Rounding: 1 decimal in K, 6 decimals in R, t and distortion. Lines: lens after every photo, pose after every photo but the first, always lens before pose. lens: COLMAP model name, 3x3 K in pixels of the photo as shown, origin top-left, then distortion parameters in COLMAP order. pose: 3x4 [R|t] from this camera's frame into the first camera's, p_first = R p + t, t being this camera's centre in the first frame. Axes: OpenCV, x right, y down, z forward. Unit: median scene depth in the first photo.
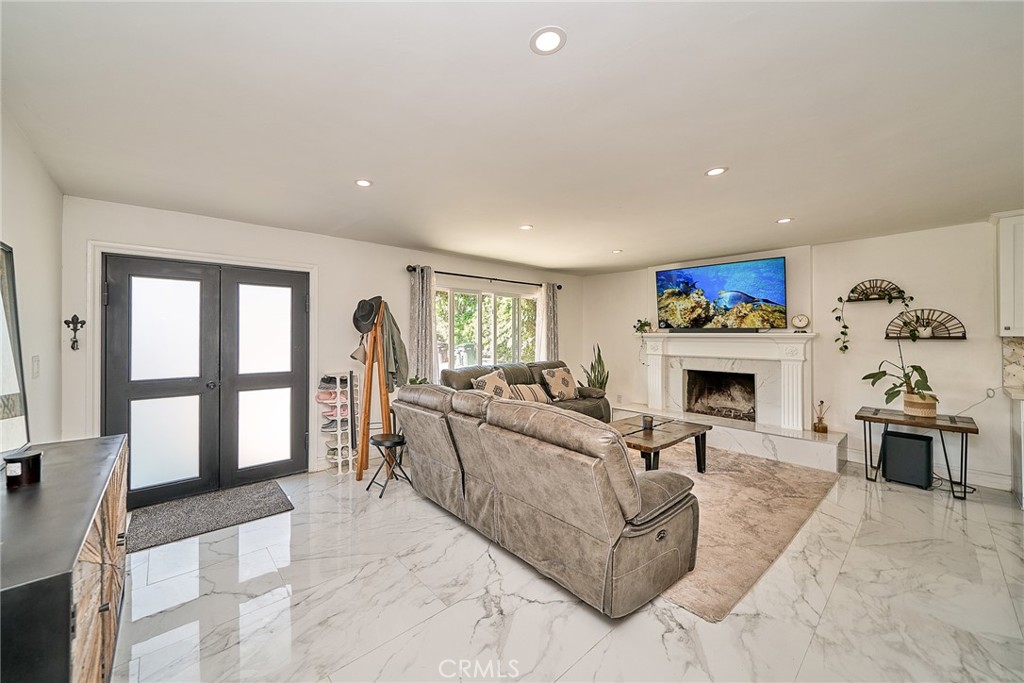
lens RADIAL K [[348.9, 0, 510.6], [0, 348.9, 333.4], [0, 0, 1]] dist [0.000037, -0.000058]
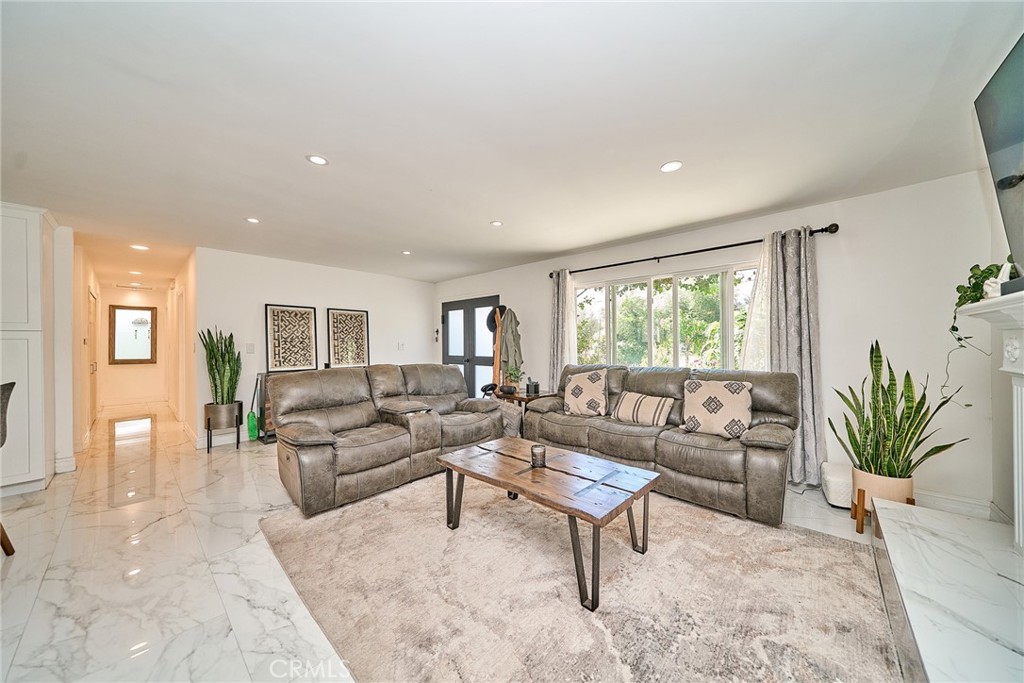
lens RADIAL K [[346.0, 0, 512.0], [0, 346.0, 341.5], [0, 0, 1]] dist [-0.000504, -0.000030]
pose [[0.150785, -0.006760, -0.988544, 1.190208], [0.013327, 0.999900, -0.004805, 0.053554], [0.988477, -0.012450, 0.150859, 1.000995]]
